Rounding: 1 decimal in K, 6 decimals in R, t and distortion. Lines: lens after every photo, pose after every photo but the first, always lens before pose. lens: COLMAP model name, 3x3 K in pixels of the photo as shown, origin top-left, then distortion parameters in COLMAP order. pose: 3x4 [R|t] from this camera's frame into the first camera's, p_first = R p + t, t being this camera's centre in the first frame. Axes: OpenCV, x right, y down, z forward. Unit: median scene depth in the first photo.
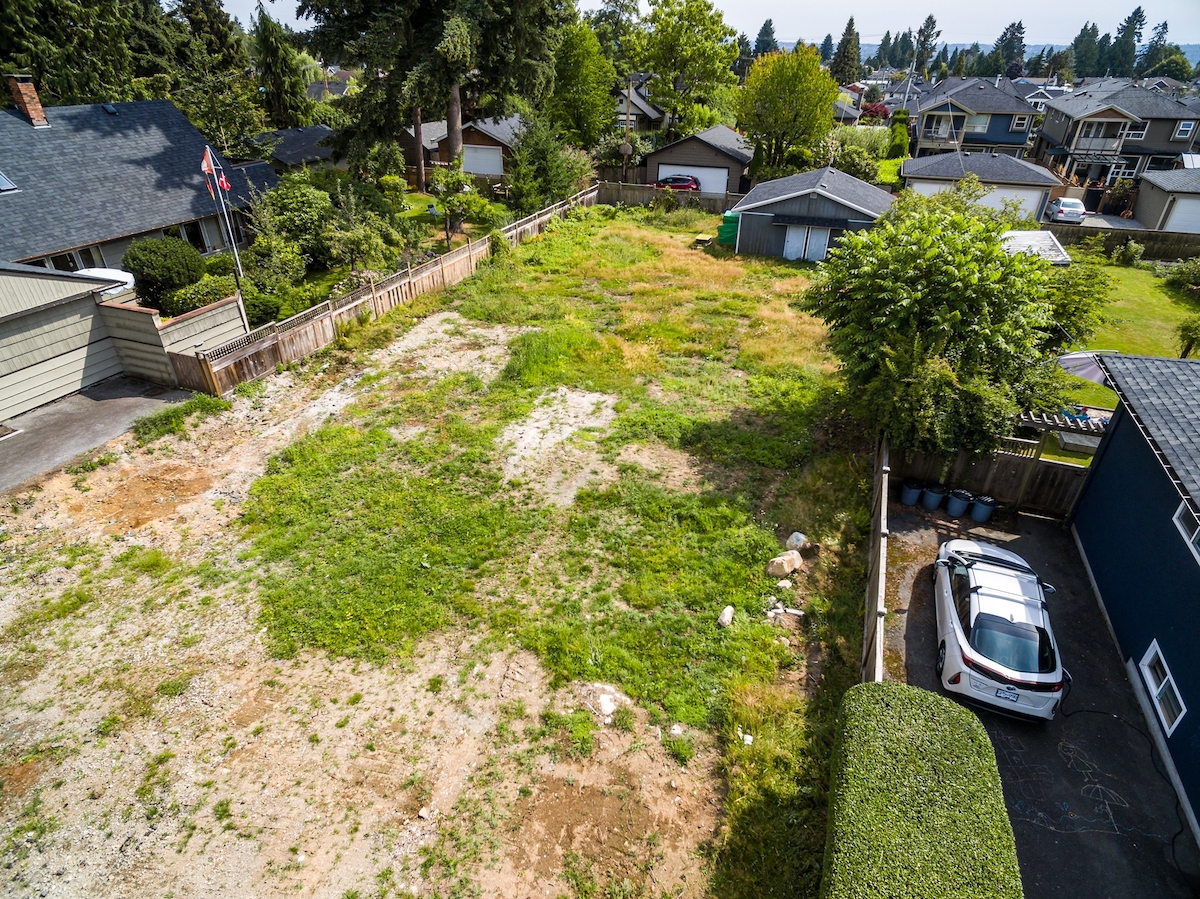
lens RADIAL K [[669.6, 0, 598.3], [0, 669.6, 454.7], [0, 0, 1]] dist [0.008758, 0.001600]
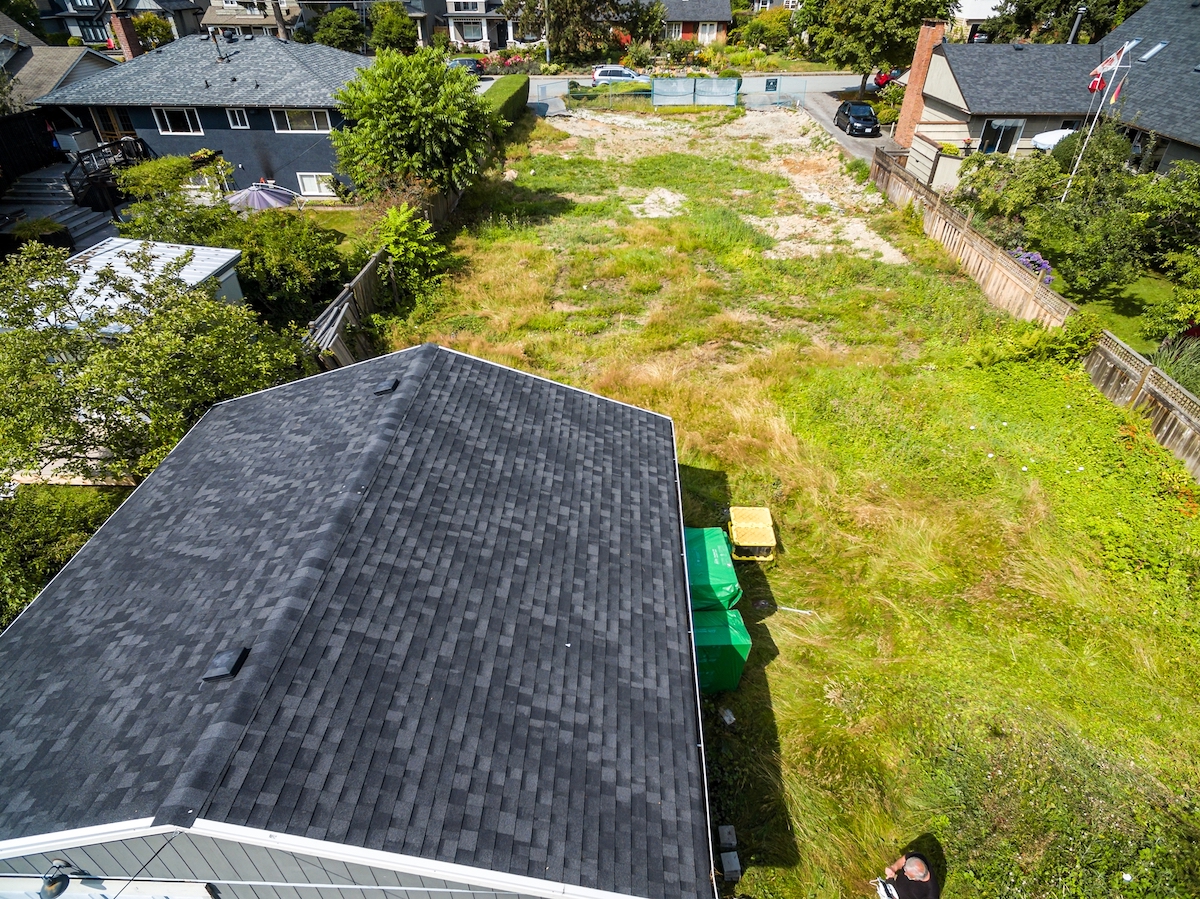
lens RADIAL K [[670.8, 0, 599.2], [0, 670.8, 453.7], [0, 0, 1]] dist [0.007618, -0.000148]
pose [[-0.944726, 0.187349, -0.269061, 0.510226], [-0.176973, 0.399437, 0.899517, -1.020378], [0.275997, 0.897413, -0.344203, 1.763792]]
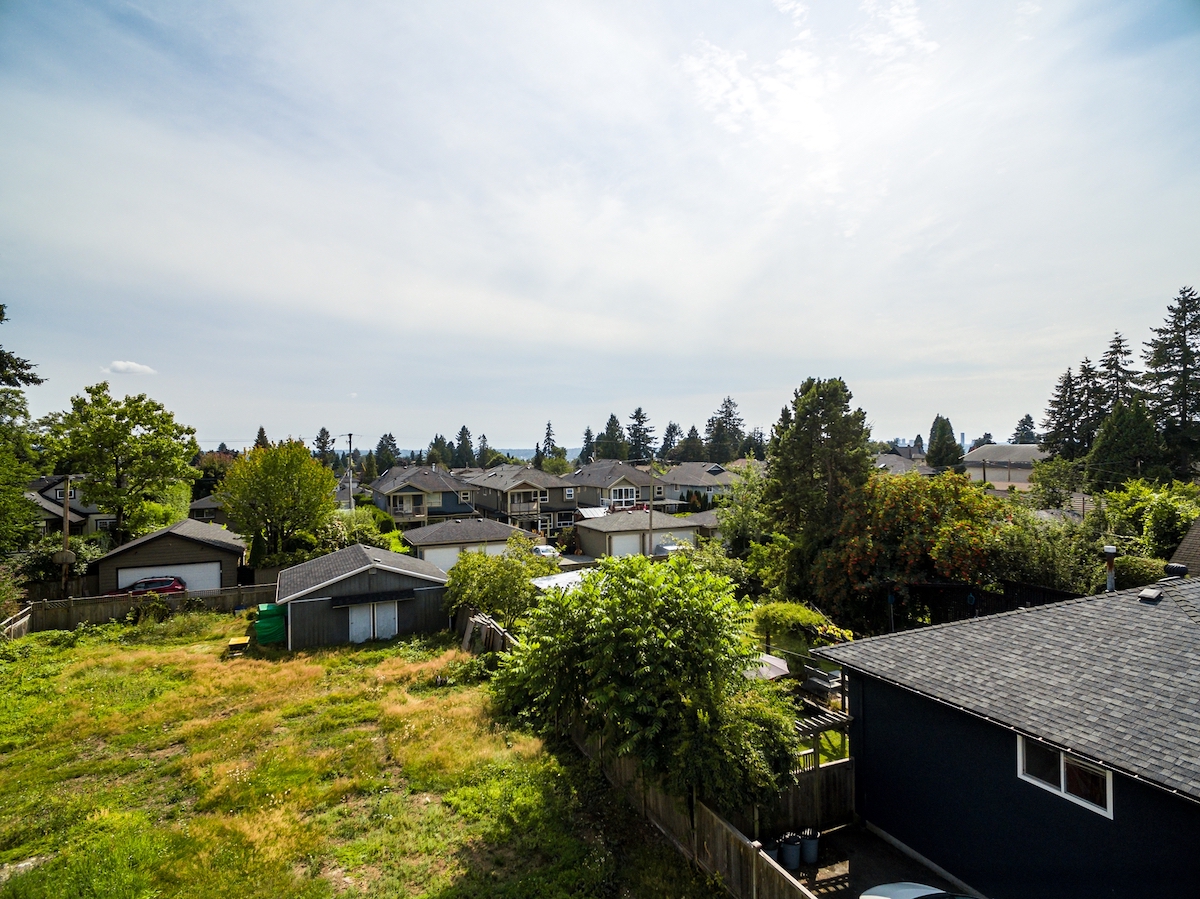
lens RADIAL K [[670.8, 0, 599.2], [0, 670.8, 453.7], [0, 0, 1]] dist [0.007618, -0.000148]
pose [[0.695490, -0.019720, 0.718265, -0.187661], [0.387927, 0.851726, -0.352243, -0.113724], [-0.604819, 0.523616, 0.600017, 0.253180]]
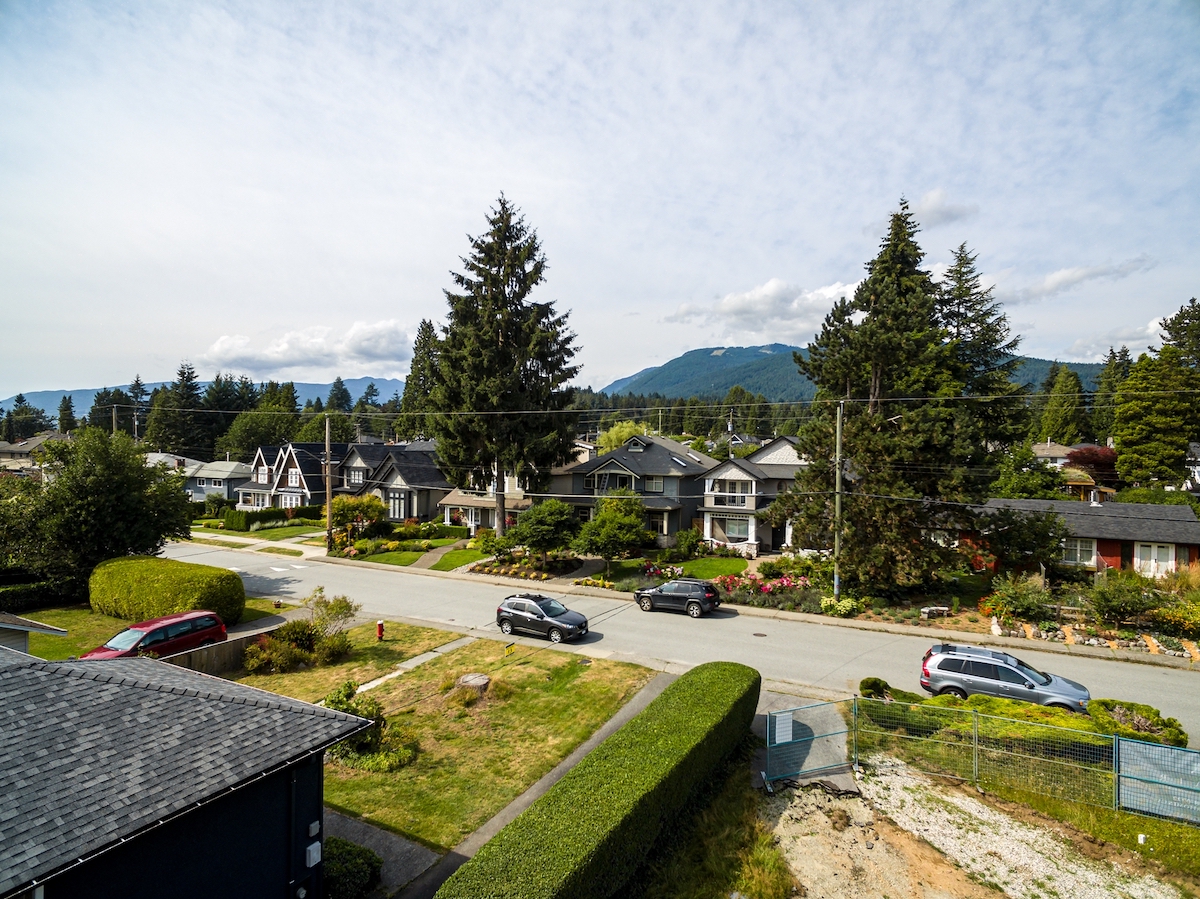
lens RADIAL K [[669.0, 0, 598.7], [0, 669.0, 455.6], [0, 0, 1]] dist [0.006891, 0.004353]
pose [[-0.992082, -0.017756, 0.124328, 0.058684], [0.051900, 0.843505, 0.534608, -0.336829], [-0.114364, 0.536828, -0.835905, 0.595636]]
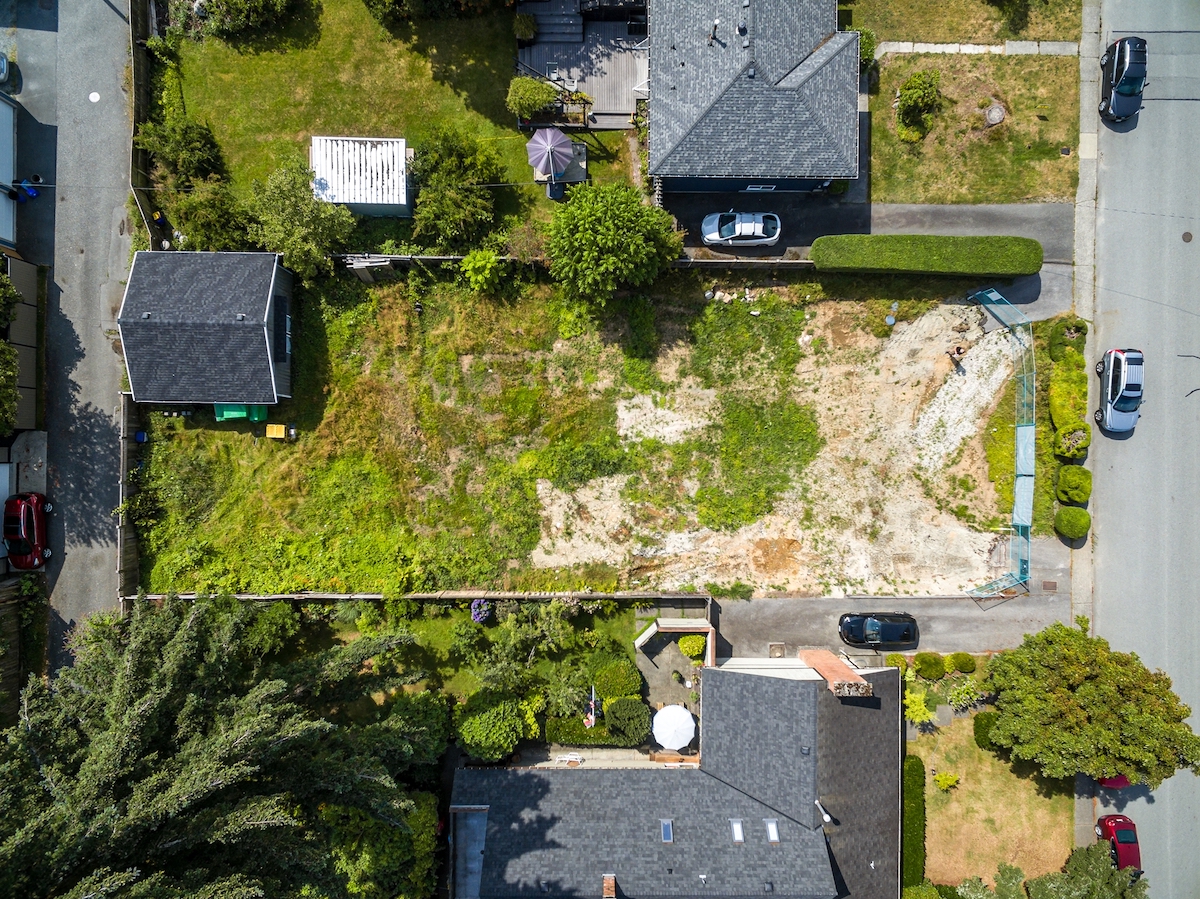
lens RADIAL K [[670.8, 0, 599.2], [0, 670.8, 453.7], [0, 0, 1]] dist [0.007618, -0.000148]
pose [[-0.354725, -0.934705, -0.022281, -0.043963], [0.471424, -0.199385, 0.859072, -1.634153], [-0.807422, 0.294231, 0.511370, 0.141347]]
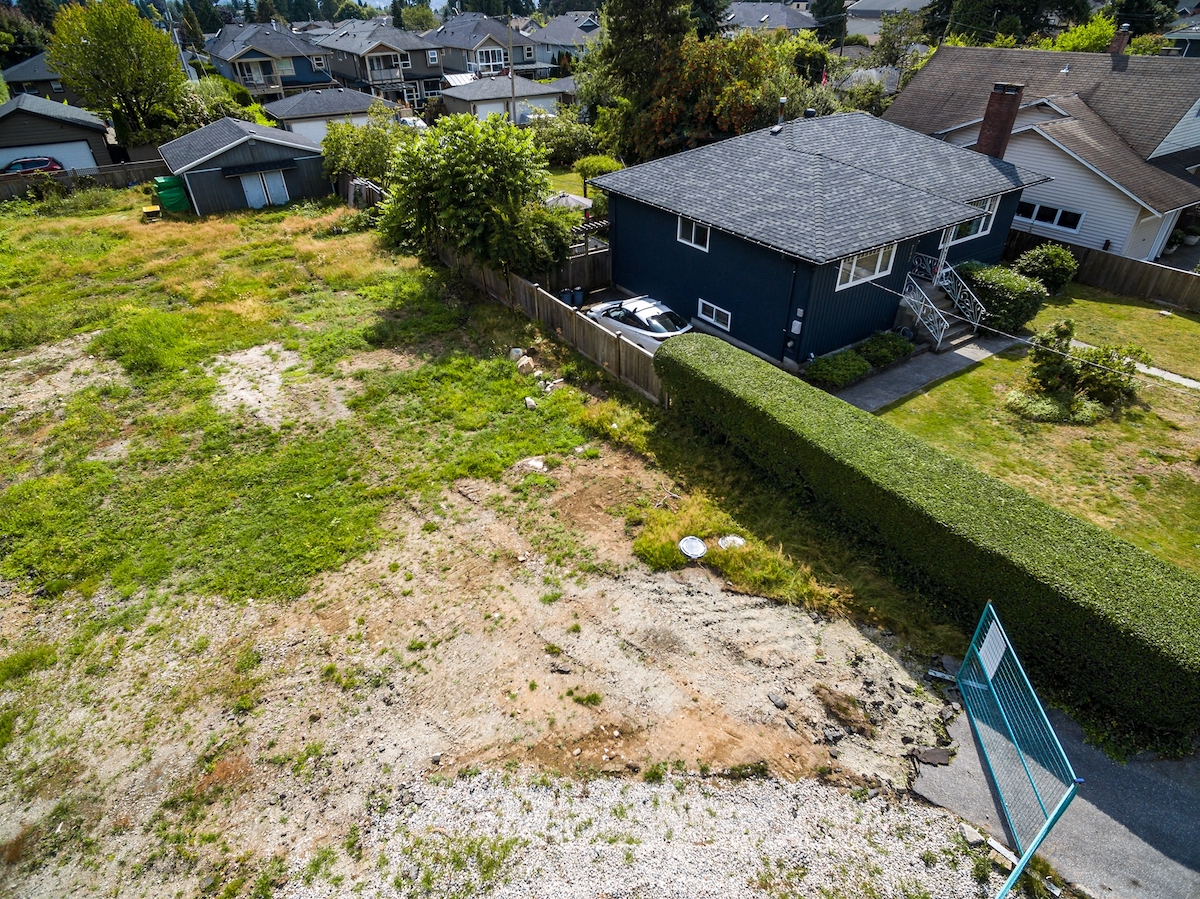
lens RADIAL K [[670.8, 0, 599.2], [0, 670.8, 453.7], [0, 0, 1]] dist [0.007618, -0.000148]
pose [[0.578766, -0.476296, 0.661946, -0.439205], [0.440105, 0.865786, 0.238164, 0.034724], [-0.686540, 0.153484, 0.710708, -0.065781]]
